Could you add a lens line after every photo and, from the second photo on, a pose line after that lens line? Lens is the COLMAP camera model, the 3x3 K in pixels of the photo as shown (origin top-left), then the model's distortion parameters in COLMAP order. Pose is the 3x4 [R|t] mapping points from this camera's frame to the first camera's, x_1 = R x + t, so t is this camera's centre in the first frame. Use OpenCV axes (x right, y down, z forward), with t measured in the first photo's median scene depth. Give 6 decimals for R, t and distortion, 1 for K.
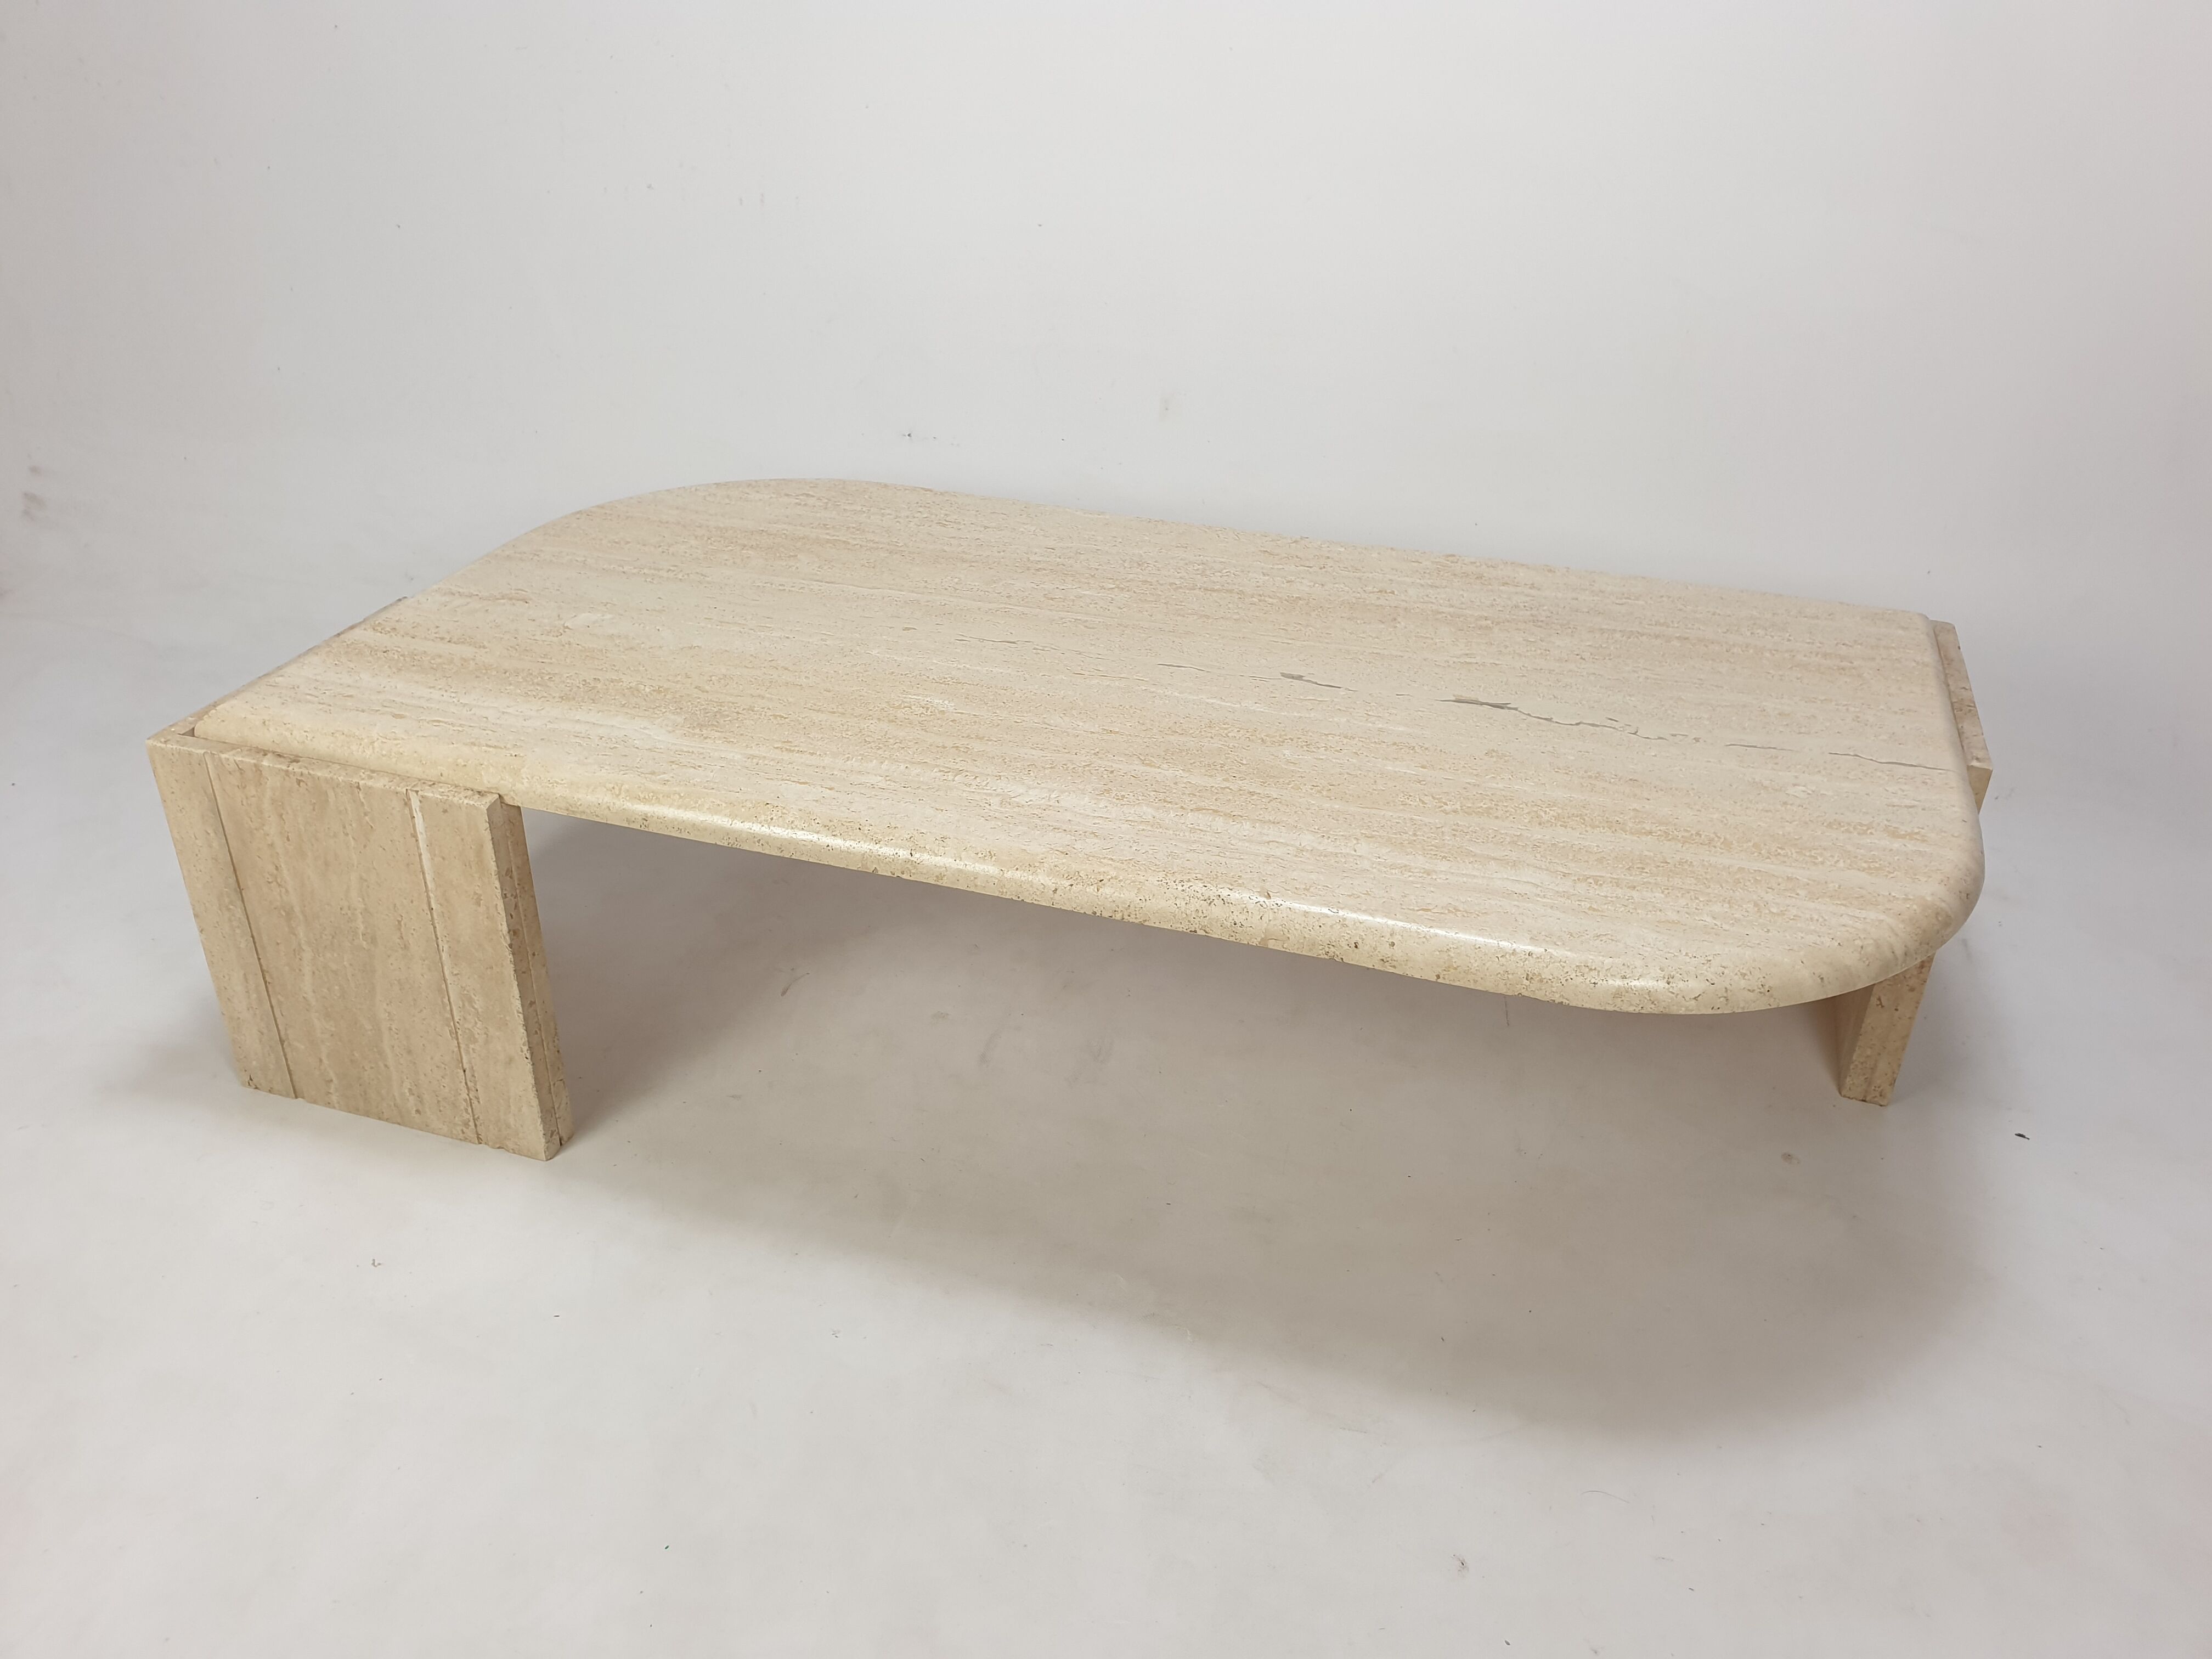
lens RADIAL K [[1729.7, 0, 1096.1], [0, 1729.7, 815.2], [0, 0, 1]] dist [0.155174, -0.471097]
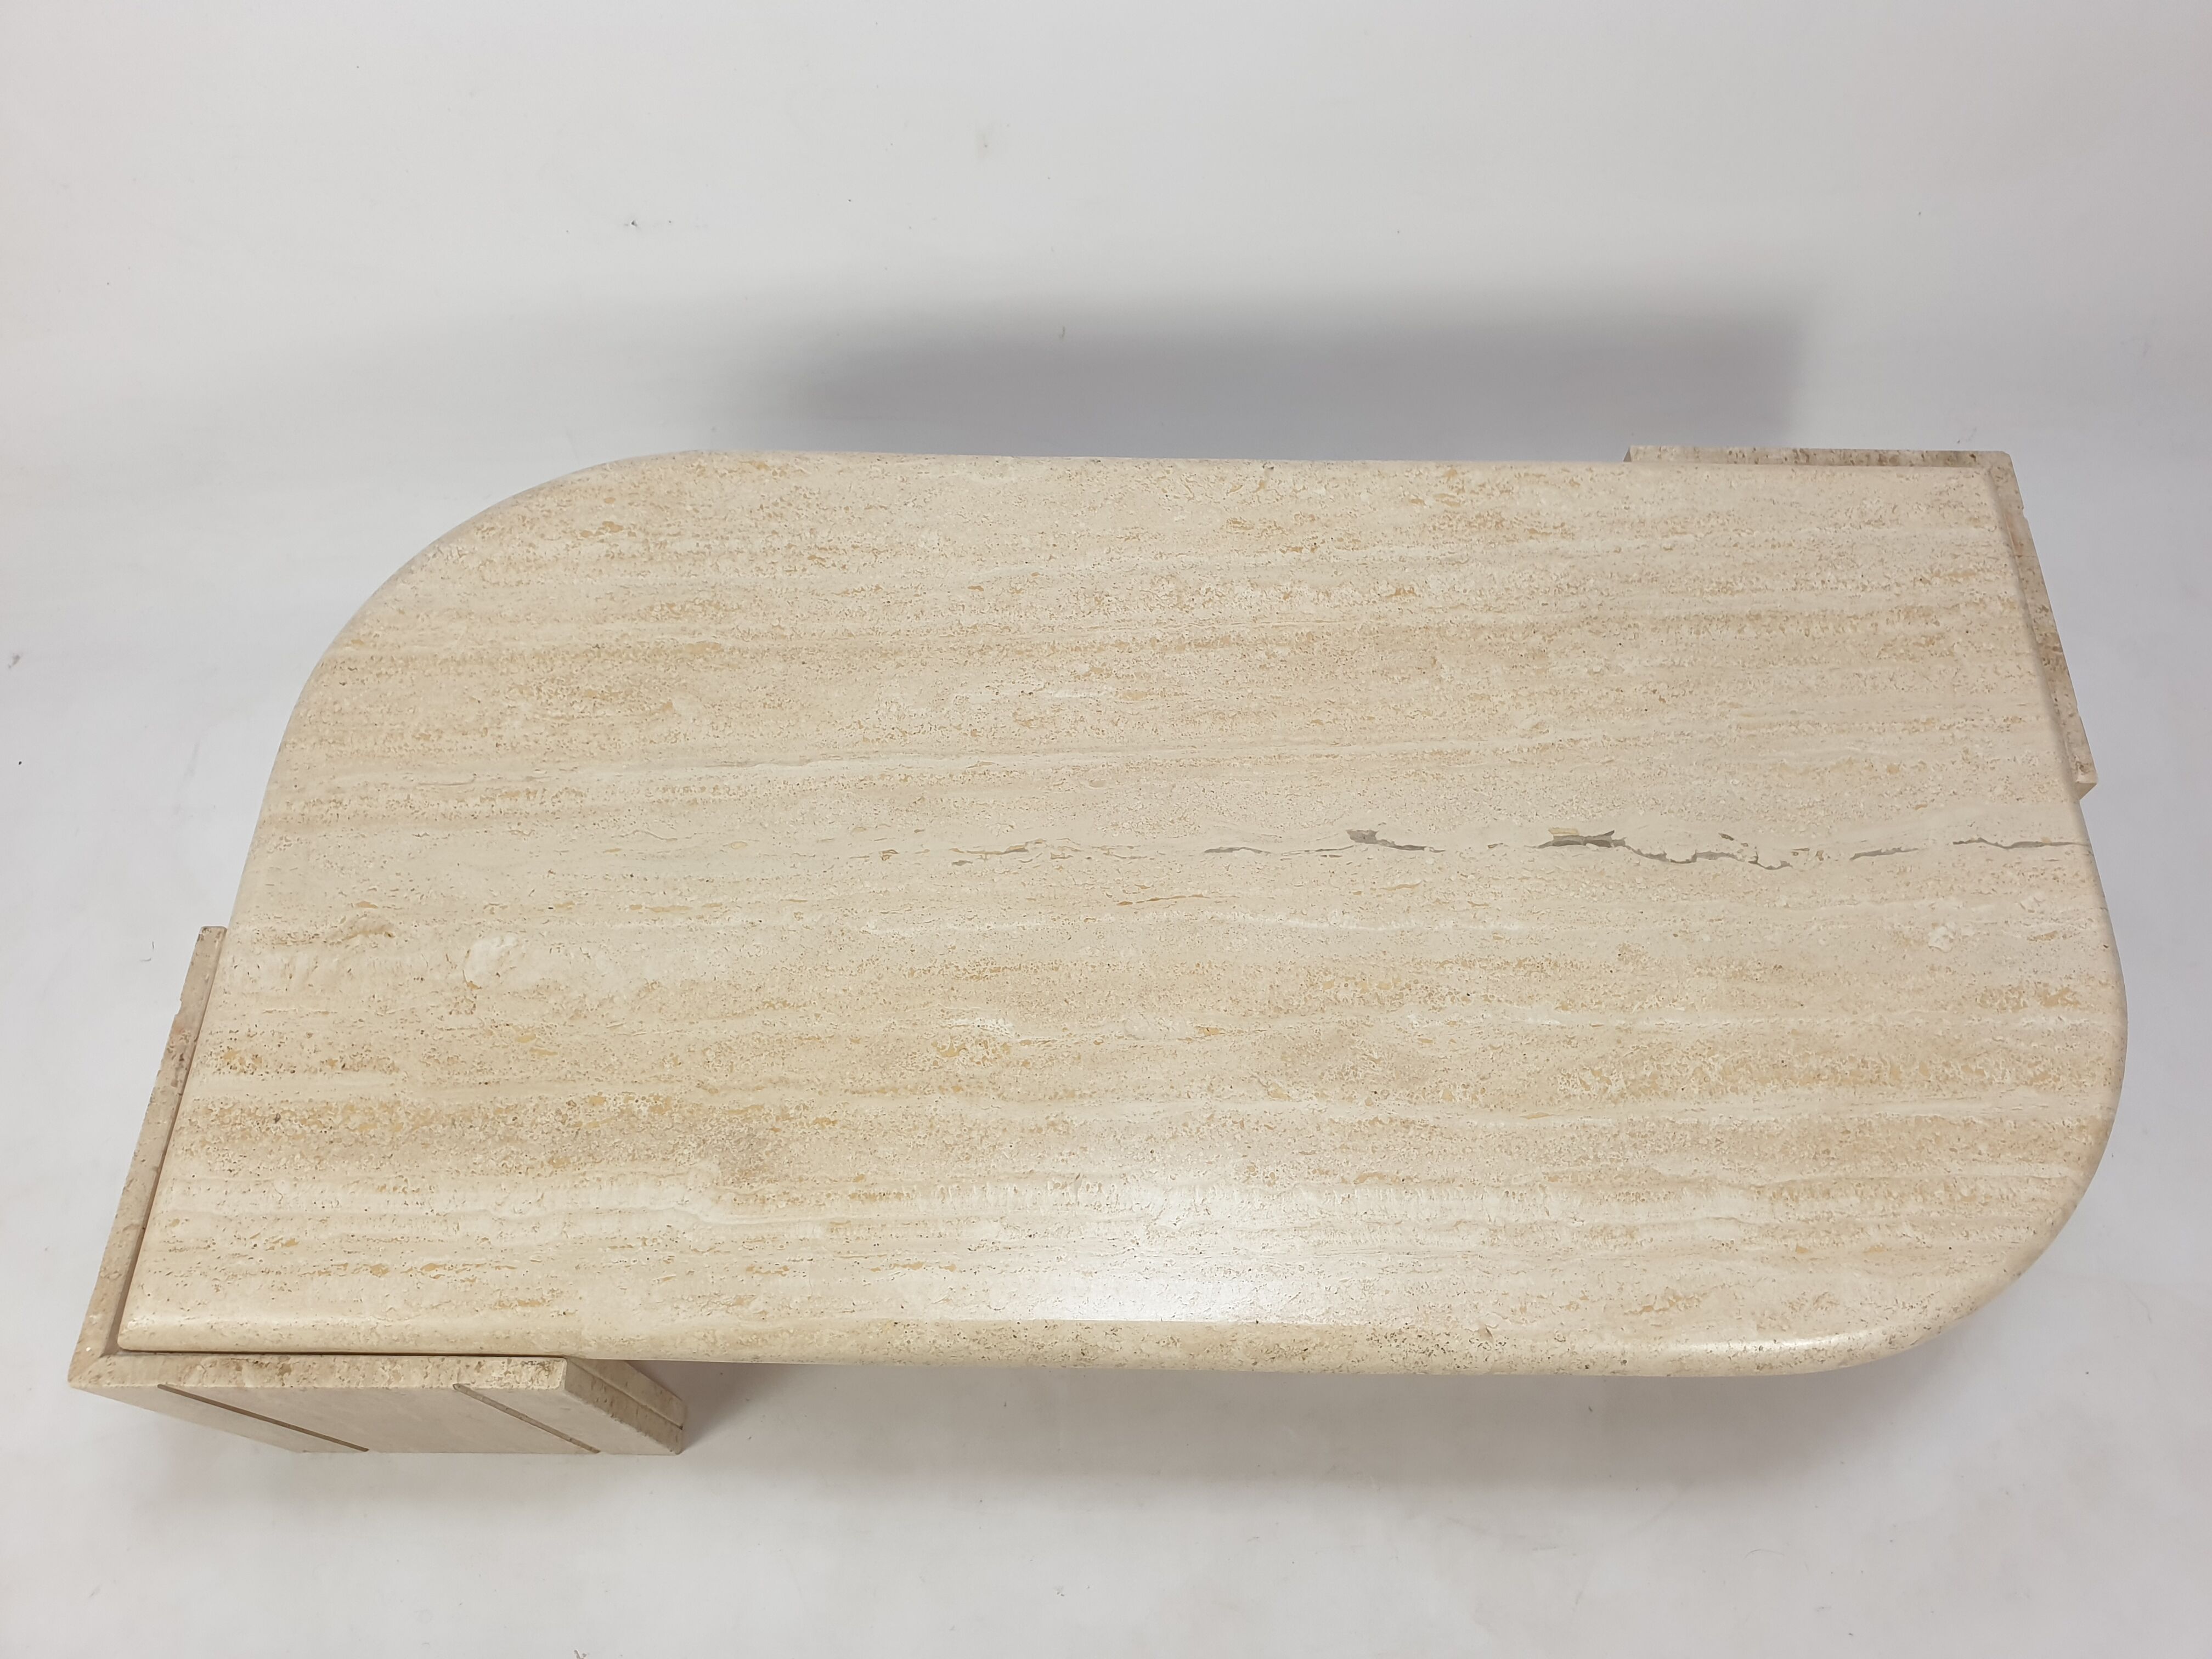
lens RADIAL K [[1720.8, 0, 1116.7], [0, 1720.8, 829.3], [0, 0, 1]] dist [0.082002, -0.244971]
pose [[0.955170, -0.270812, 0.119630, -0.108170], [0.157333, 0.806612, 0.569758, -0.611533], [-0.250792, -0.525394, 0.813059, 0.357765]]
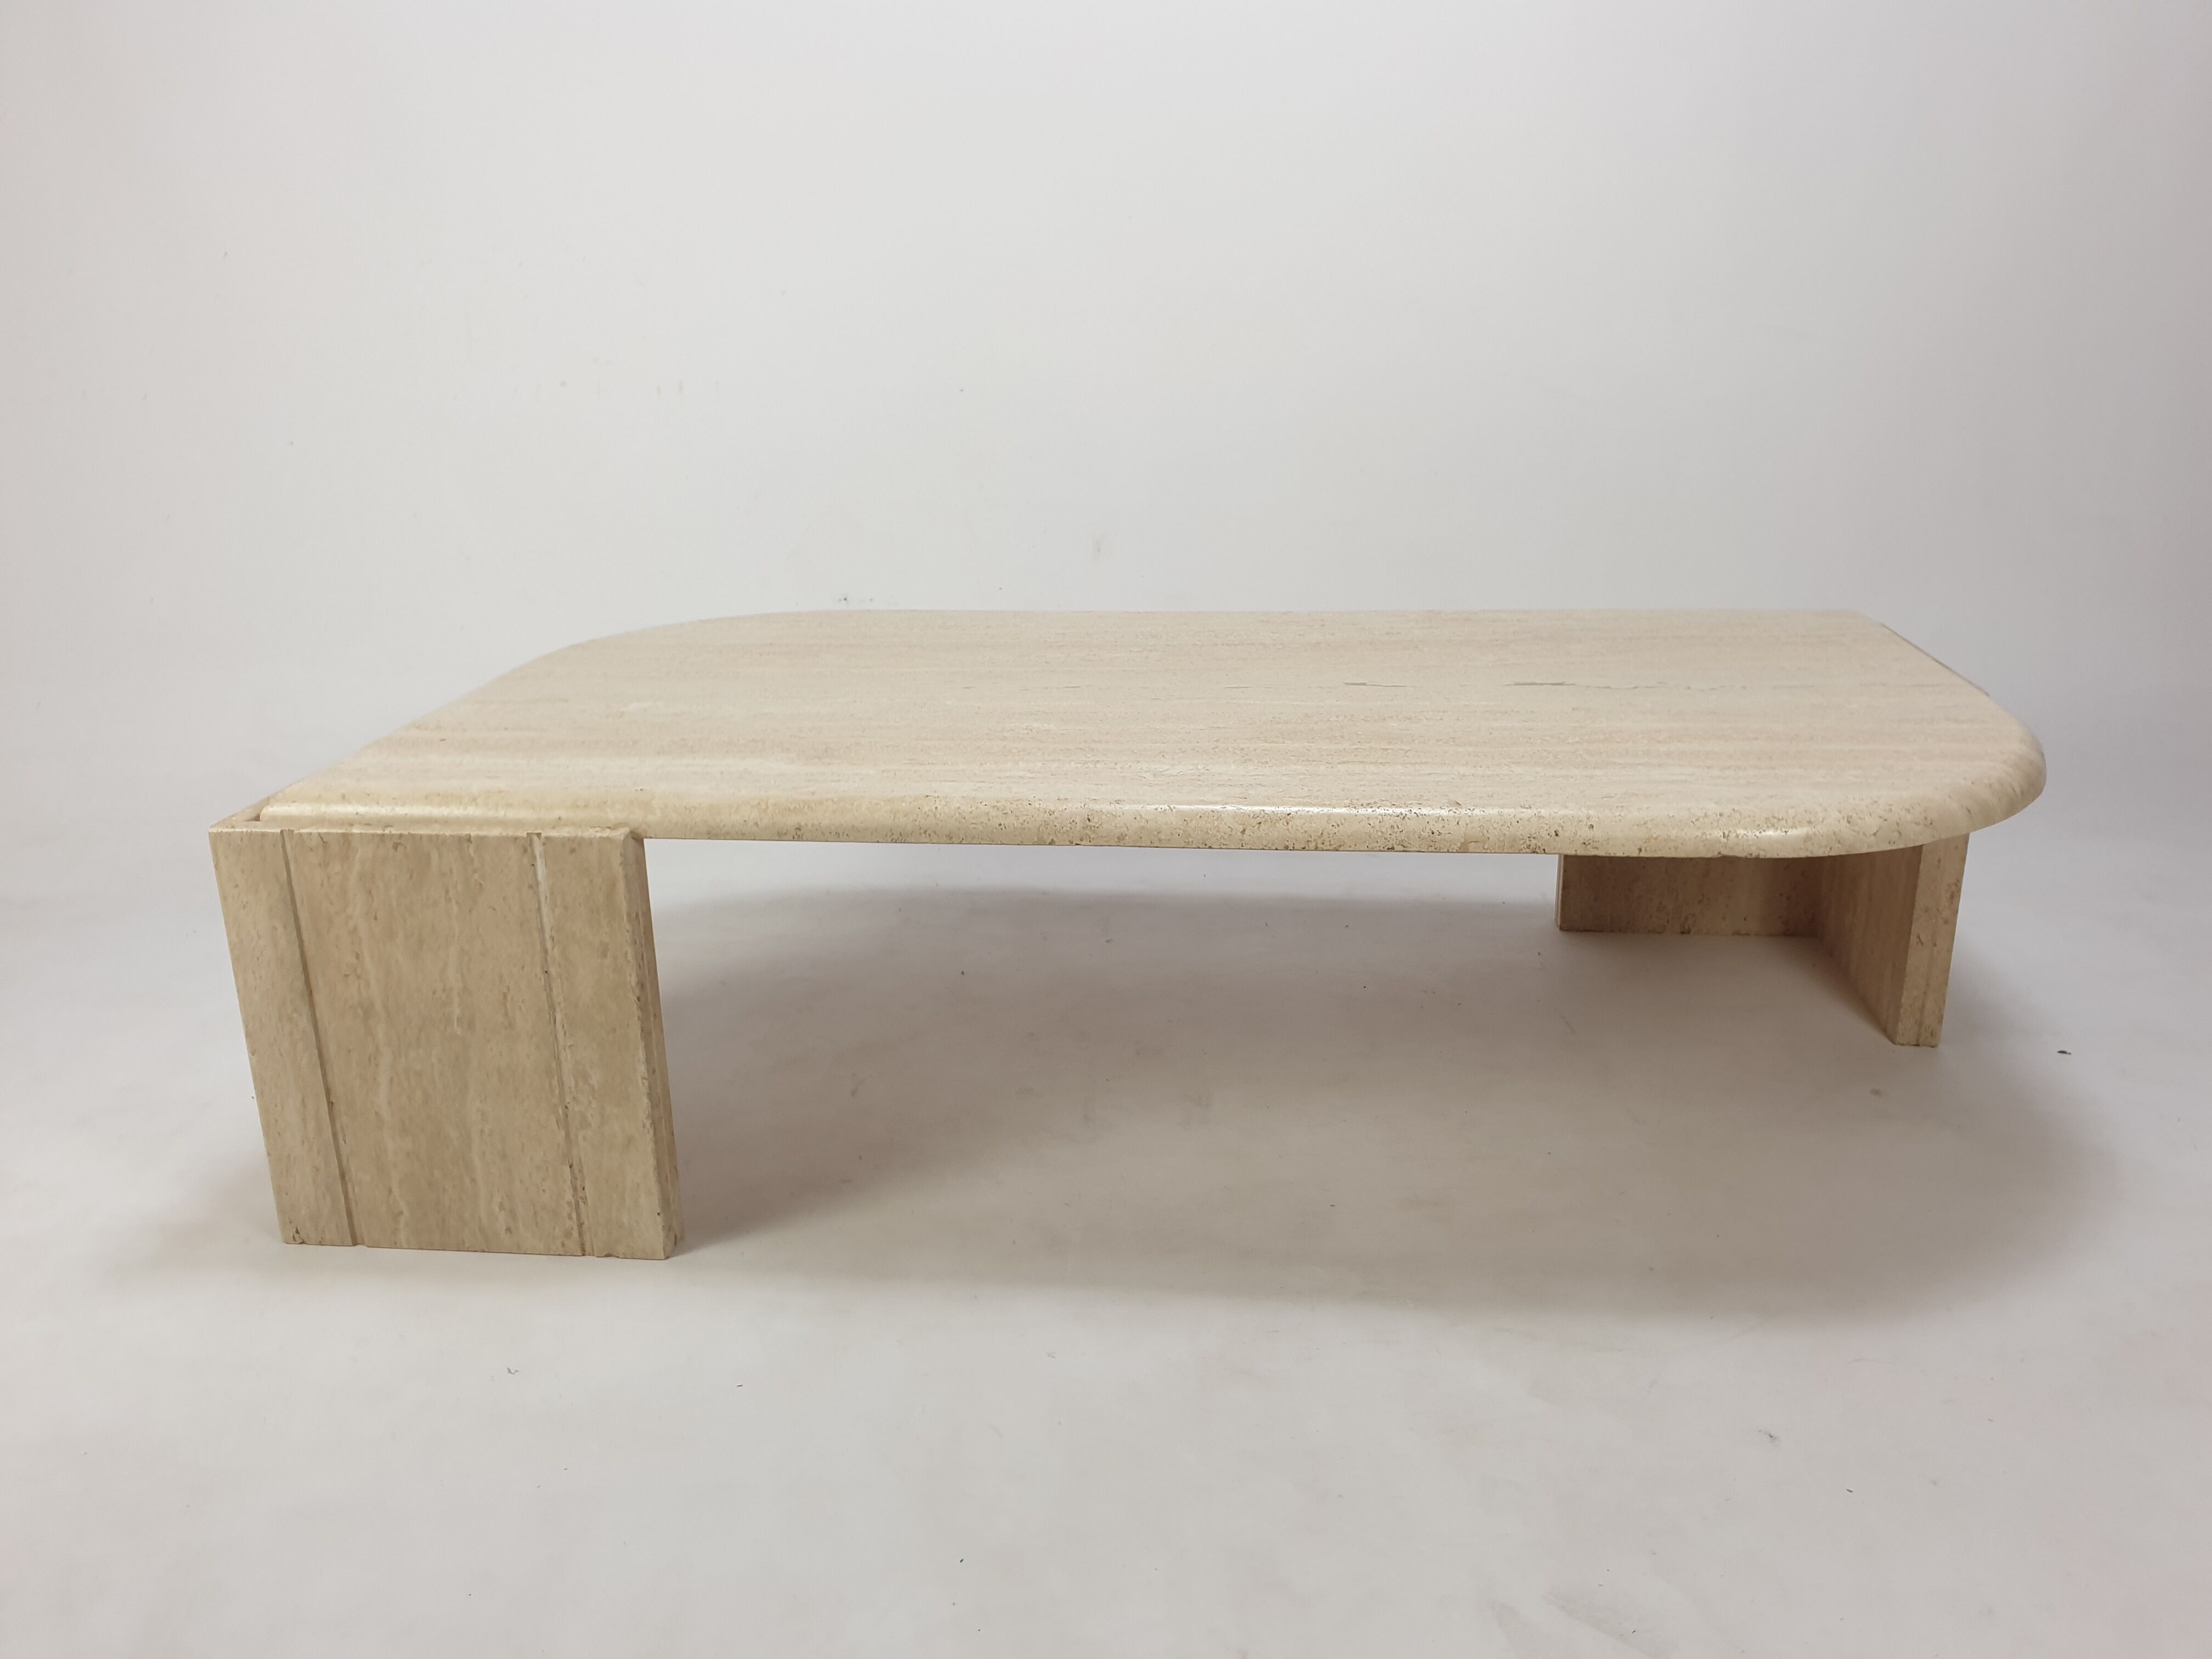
lens RADIAL K [[1739.5, 0, 1108.1], [0, 1739.5, 812.8], [0, 0, 1]] dist [0.152077, -0.497283]
pose [[0.978235, -0.097330, 0.183259, -0.242500], [0.132795, 0.972274, -0.192480, 0.184990], [-0.159444, 0.212626, 0.964037, 0.030736]]
